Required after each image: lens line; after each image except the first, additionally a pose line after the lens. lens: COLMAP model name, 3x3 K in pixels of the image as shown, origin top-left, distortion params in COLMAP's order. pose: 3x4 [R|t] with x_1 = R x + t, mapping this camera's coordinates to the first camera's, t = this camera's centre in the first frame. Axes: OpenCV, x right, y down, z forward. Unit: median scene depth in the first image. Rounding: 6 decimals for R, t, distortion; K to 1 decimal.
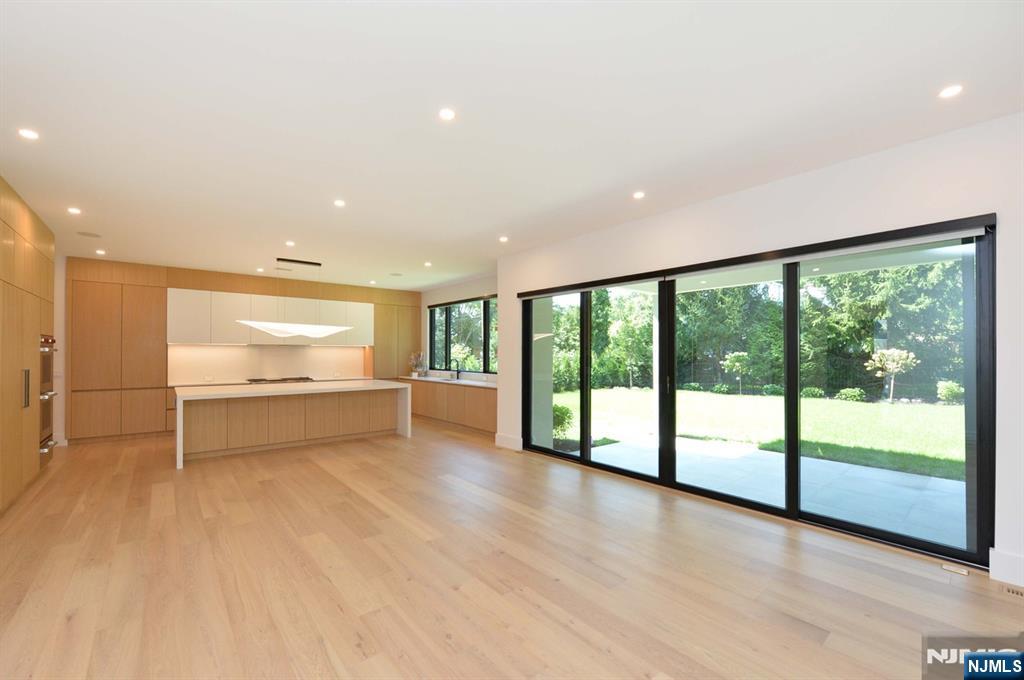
lens RADIAL K [[434.5, 0, 513.6], [0, 434.5, 349.2], [0, 0, 1]] dist [-0.007552, 0.000289]
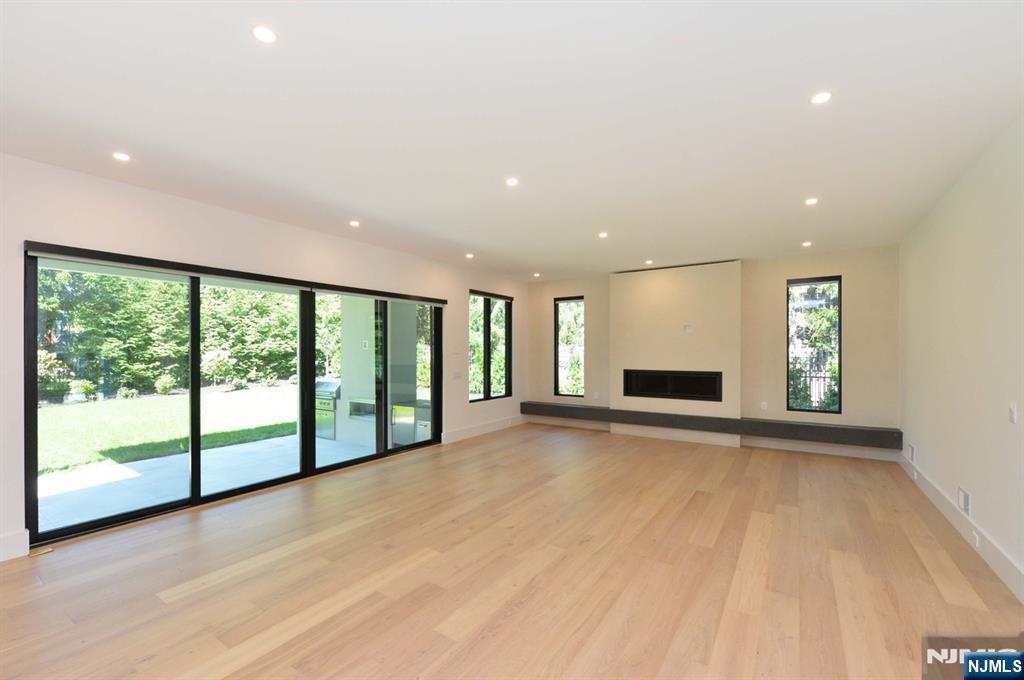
lens RADIAL K [[434.5, 0, 513.6], [0, 434.5, 349.2], [0, 0, 1]] dist [-0.007552, 0.000289]
pose [[-0.308632, 0.003404, 0.951175, -0.859331], [-0.008718, 0.999941, -0.006408, -0.007921], [-0.951142, -0.010270, -0.308584, 0.838113]]
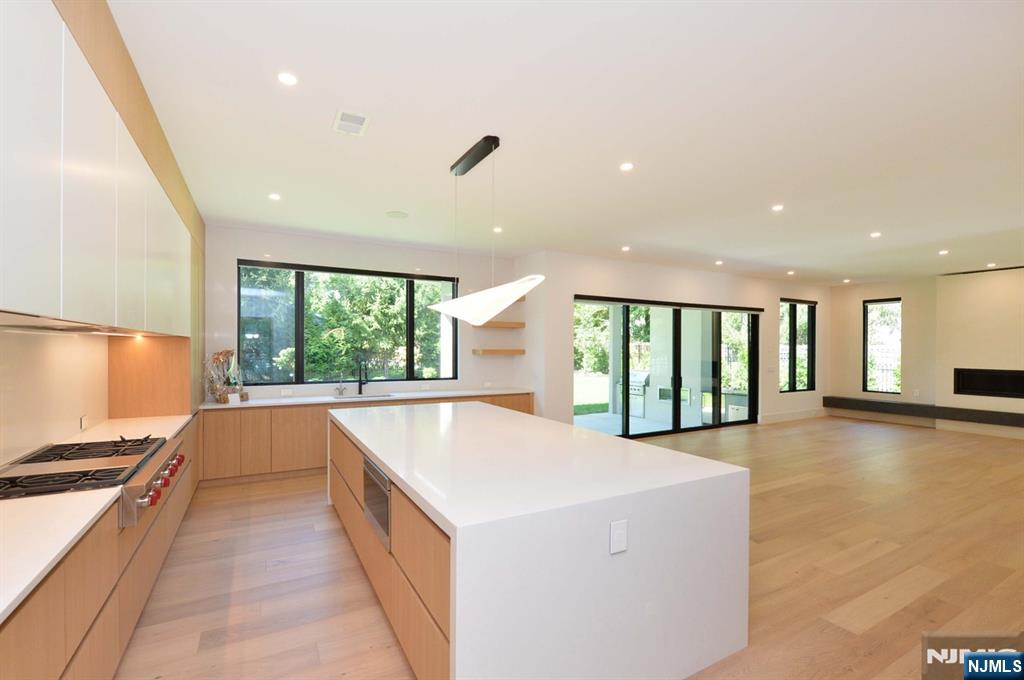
lens RADIAL K [[434.5, 0, 513.6], [0, 434.5, 349.2], [0, 0, 1]] dist [-0.007552, 0.000289]
pose [[0.186388, -0.001904, 0.982474, -1.387464], [-0.012972, 0.999906, 0.004399, -0.004596], [-0.982391, -0.013565, 0.186346, 1.300281]]
